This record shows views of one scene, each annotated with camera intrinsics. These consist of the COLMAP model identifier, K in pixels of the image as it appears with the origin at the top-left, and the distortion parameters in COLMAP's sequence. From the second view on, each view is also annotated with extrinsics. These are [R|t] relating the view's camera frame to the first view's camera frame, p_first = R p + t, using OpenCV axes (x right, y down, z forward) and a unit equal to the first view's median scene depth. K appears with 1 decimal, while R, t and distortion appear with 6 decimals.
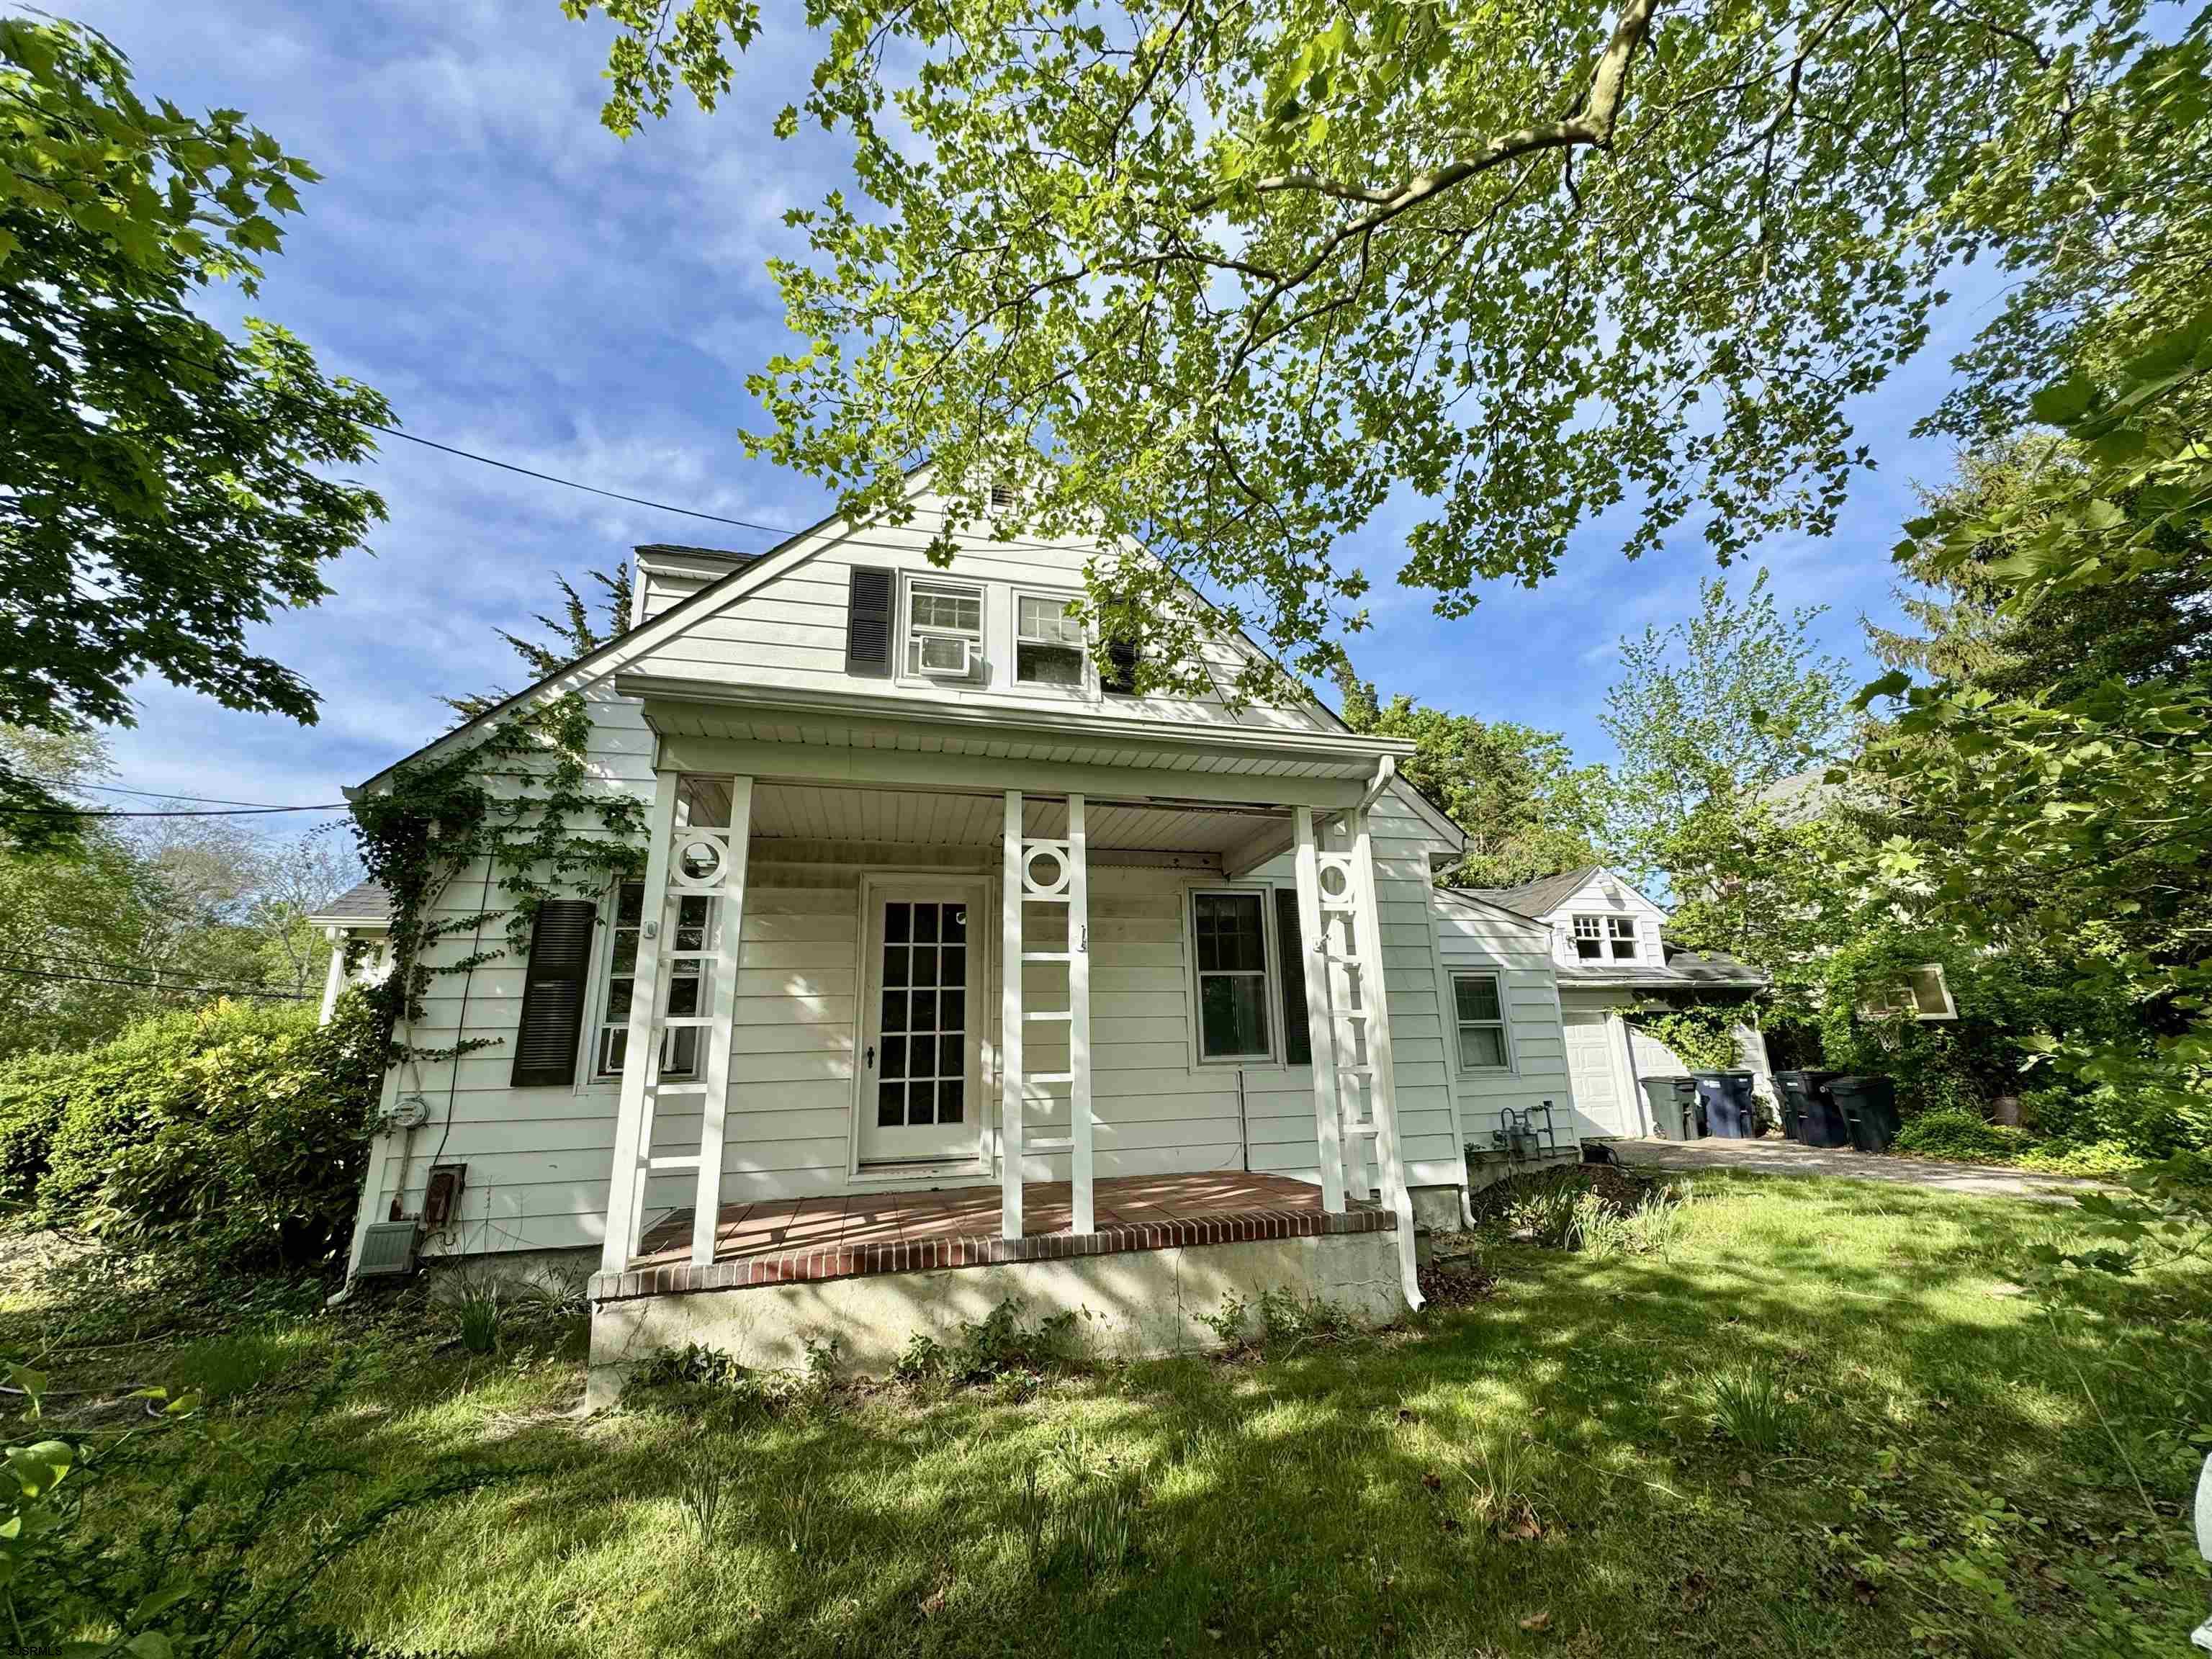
lens RADIAL K [[884.0, 0, 1099.8], [0, 884.0, 826.5], [0, 0, 1]] dist [-0.003735, -0.000069]
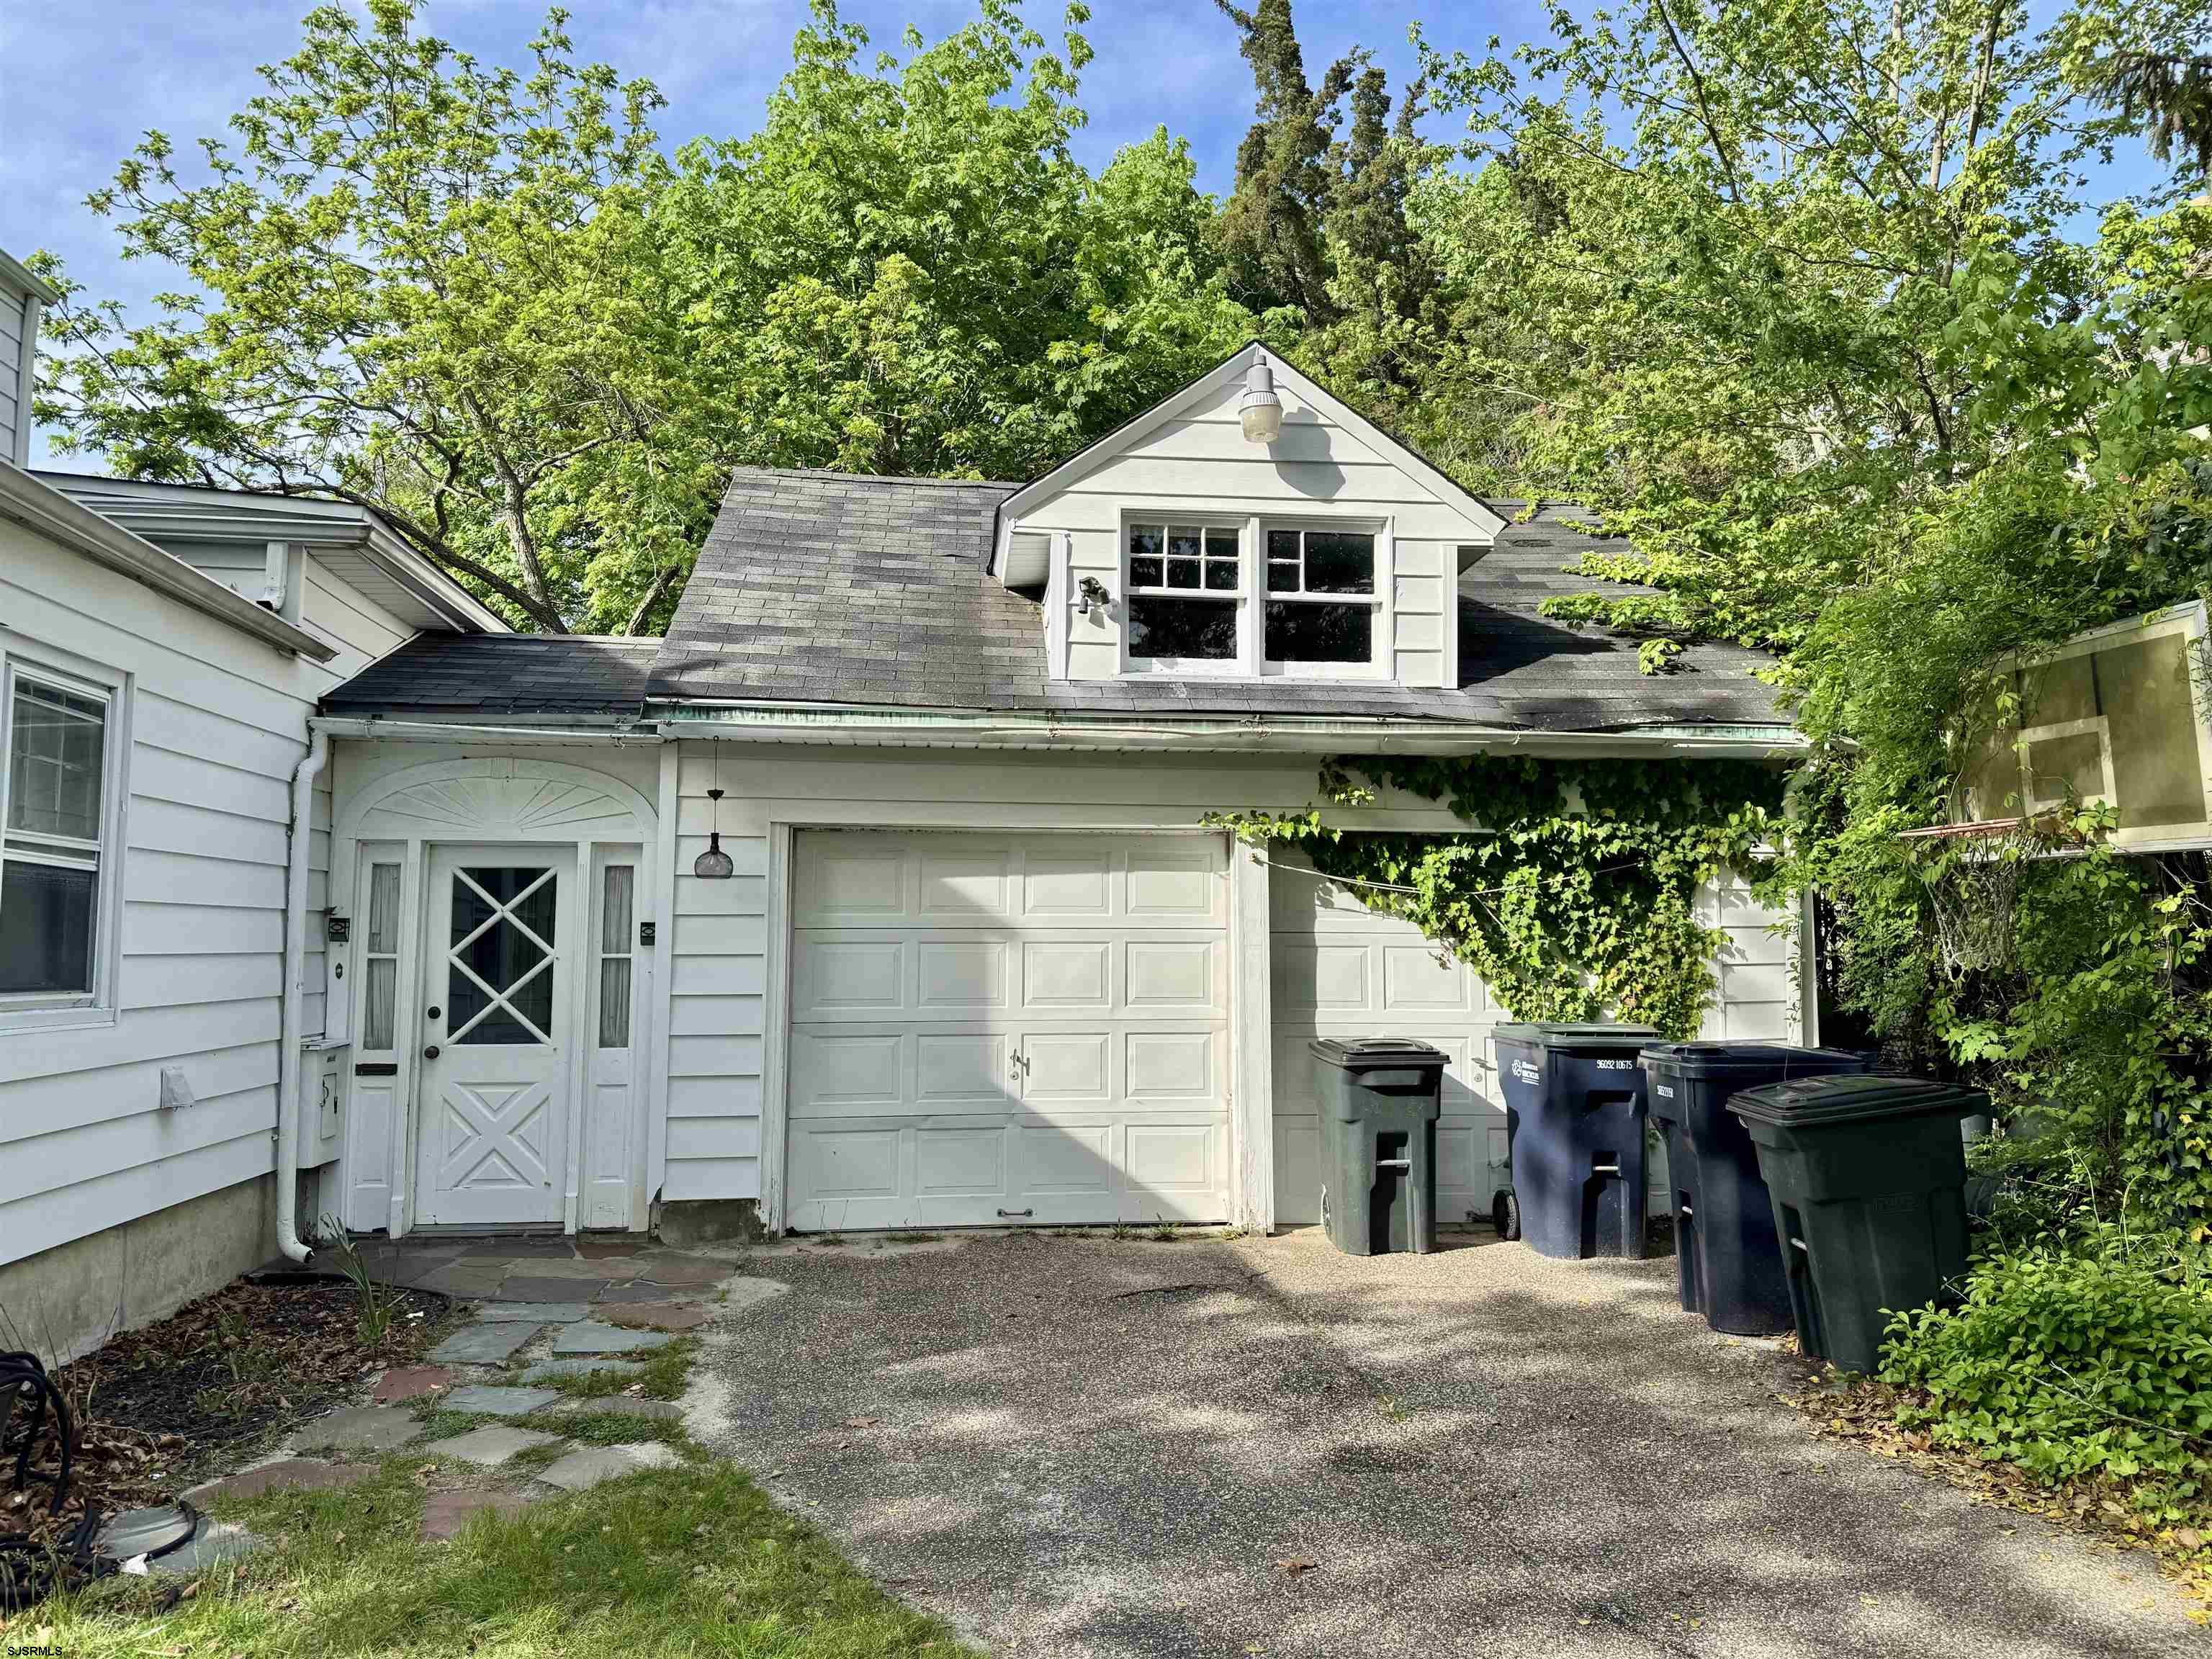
lens RADIAL K [[1560.0, 0, 1108.1], [0, 1560.0, 827.3], [0, 0, 1]] dist [-0.002085, -0.000372]
pose [[0.991872, 0.005452, -0.127120, 0.594299], [0.016741, 0.984805, 0.172855, 0.112790], [0.126131, -0.173578, 0.976710, 0.464026]]
